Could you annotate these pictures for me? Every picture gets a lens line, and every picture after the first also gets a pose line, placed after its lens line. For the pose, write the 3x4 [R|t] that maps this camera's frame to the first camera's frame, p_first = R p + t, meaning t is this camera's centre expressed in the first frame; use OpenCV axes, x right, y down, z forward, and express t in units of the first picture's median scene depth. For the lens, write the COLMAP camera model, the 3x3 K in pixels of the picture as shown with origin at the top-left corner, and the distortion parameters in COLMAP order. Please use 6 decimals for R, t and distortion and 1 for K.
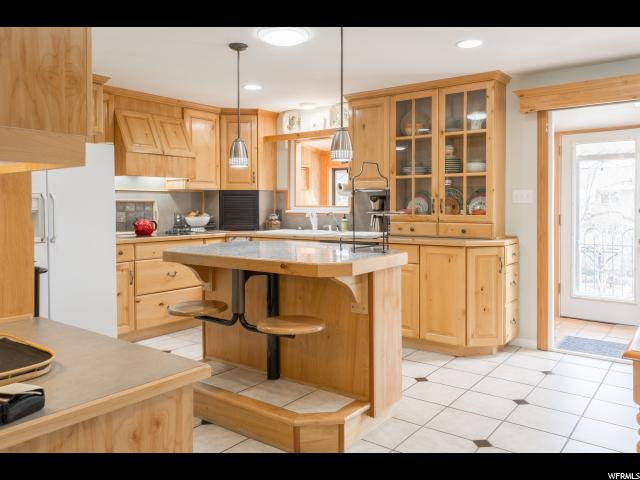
lens RADIAL K [[505.8, 0, 321.0], [0, 505.8, 212.1], [0, 0, 1]] dist [-0.001431, 0.002685]
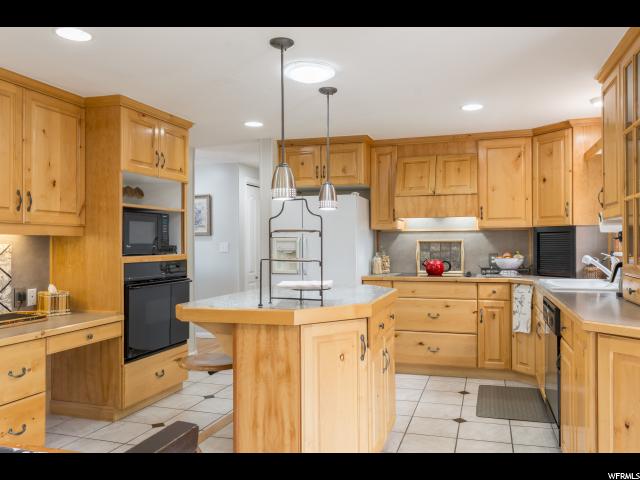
lens RADIAL K [[505.8, 0, 322.9], [0, 505.8, 242.3], [0, 0, 1]] dist [-0.001431, 0.002685]
pose [[0.337307, -0.000683, -0.941394, 0.527913], [-0.007889, 0.999963, -0.003552, -0.014029], [0.941362, 0.008625, 0.337289, 0.439372]]
